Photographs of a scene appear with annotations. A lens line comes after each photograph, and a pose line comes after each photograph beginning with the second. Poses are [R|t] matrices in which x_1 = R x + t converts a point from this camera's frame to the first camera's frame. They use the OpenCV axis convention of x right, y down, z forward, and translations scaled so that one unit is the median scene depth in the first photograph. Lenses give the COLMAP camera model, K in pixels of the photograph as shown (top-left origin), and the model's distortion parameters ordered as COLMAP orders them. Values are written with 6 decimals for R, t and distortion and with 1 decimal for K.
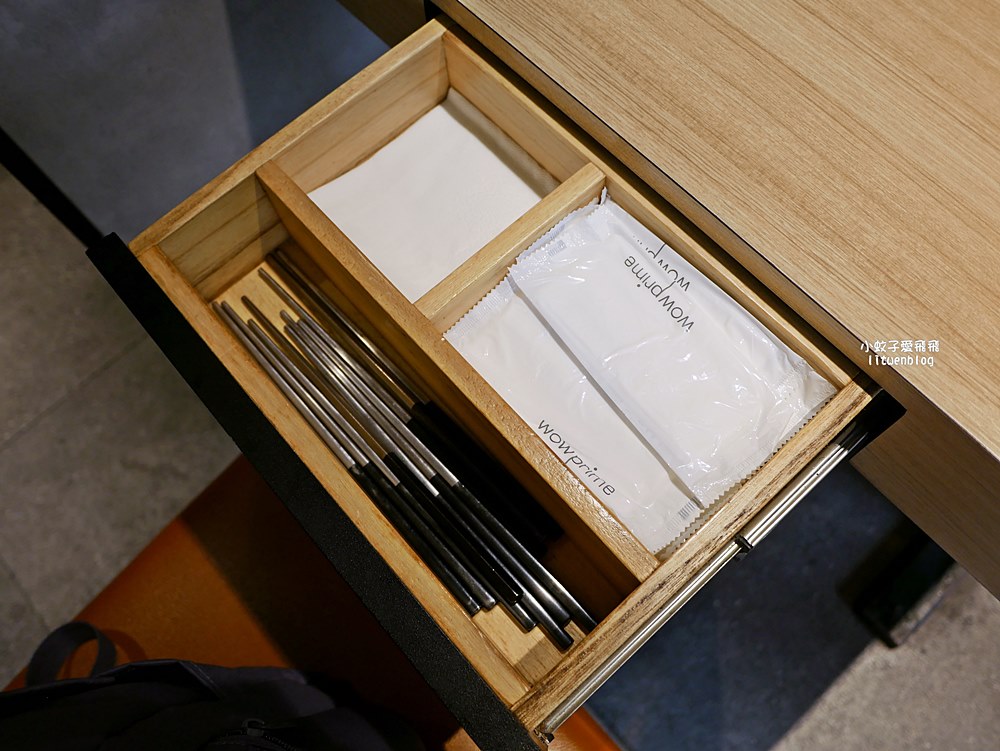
lens RADIAL K [[844.5, 0, 500.0], [0, 844.5, 375.5], [0, 0, 1]] dist [-0.057565, 0.022025]
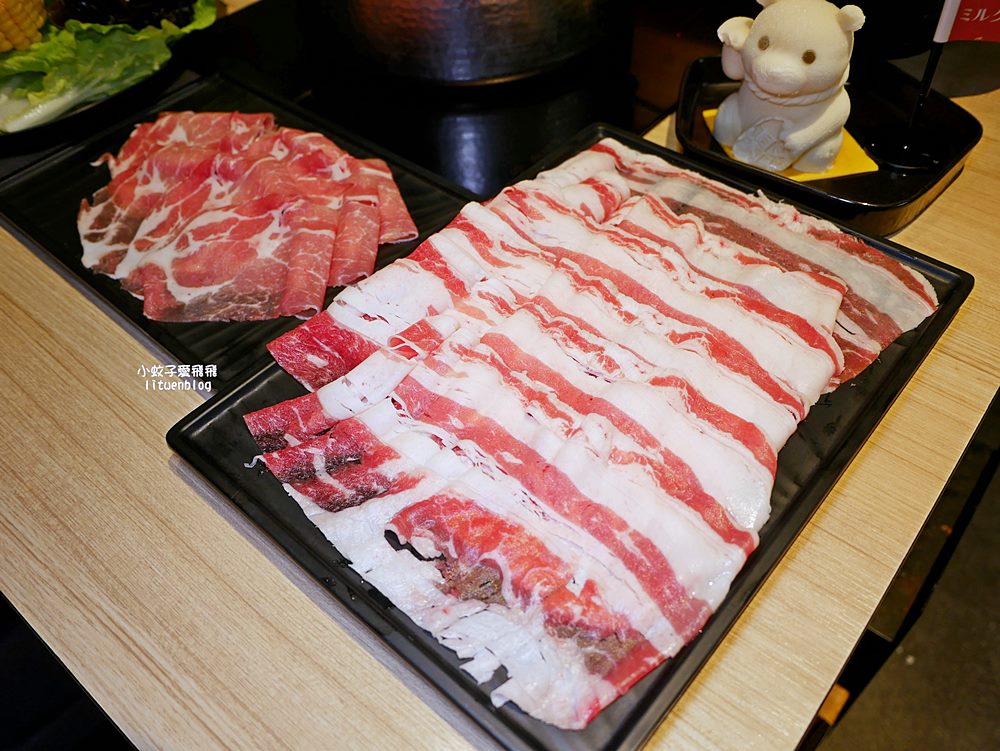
lens RADIAL K [[836.9, 0, 500.0], [0, 836.9, 375.5], [0, 0, 1]] dist [-0.038334, 0.008647]
pose [[0.989188, -0.106297, 0.101033, 0.827600], [0.135328, 0.927083, -0.349575, 0.133340], [-0.056507, 0.359468, 0.931445, 0.038320]]
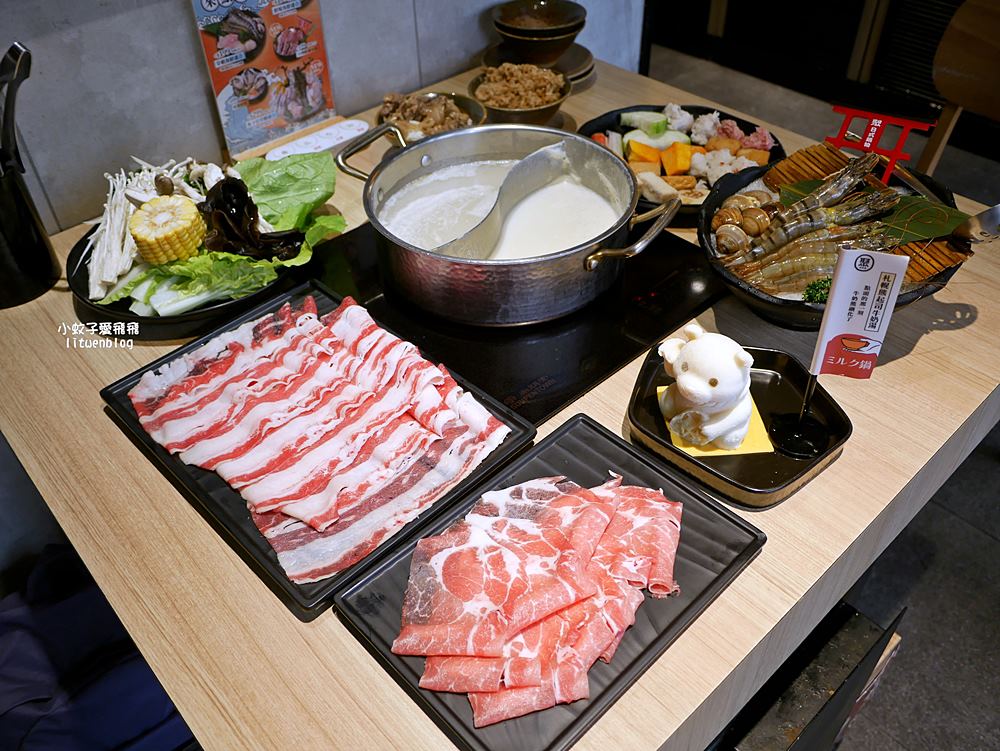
lens RADIAL K [[844.5, 0, 500.0], [0, 844.5, 375.5], [0, 0, 1]] dist [-0.057565, 0.022025]
pose [[0.064543, 0.703359, -0.707898, 1.349368], [-0.920972, 0.315129, 0.229139, -0.889983], [0.384246, 0.637165, 0.668114, -0.128604]]
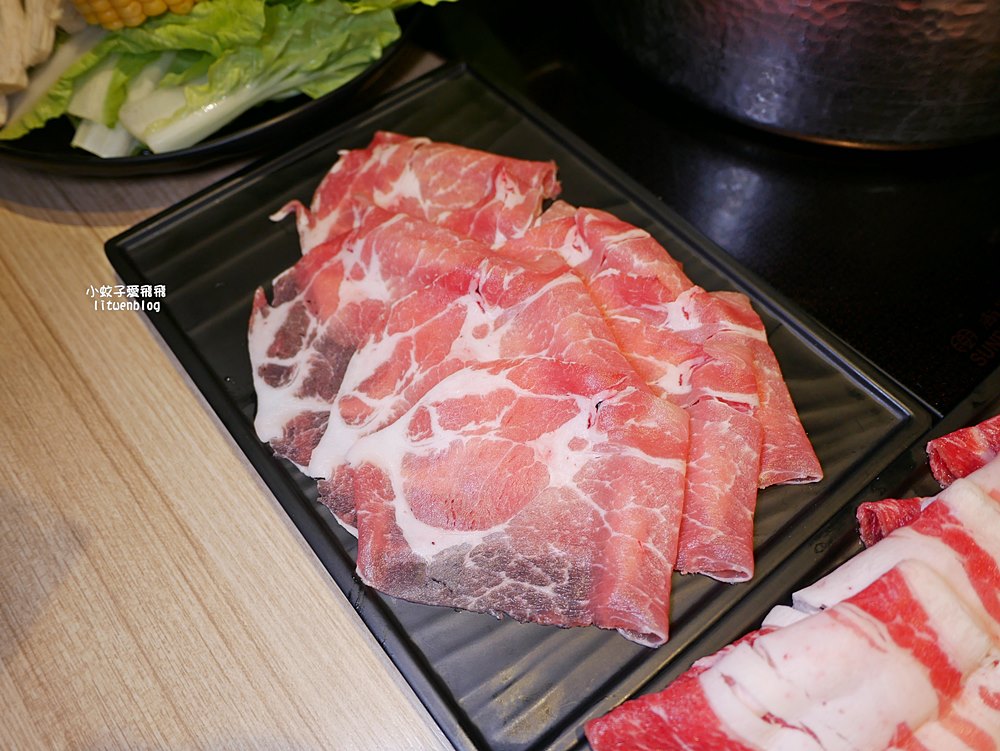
lens RADIAL K [[844.5, 0, 500.0], [0, 844.5, 375.5], [0, 0, 1]] dist [-0.057565, 0.022025]
pose [[0.999476, 0.032346, -0.000972, 0.608922], [-0.031839, 0.977550, -0.208285, -0.361293], [-0.005787, 0.208207, 0.978068, 0.353818]]
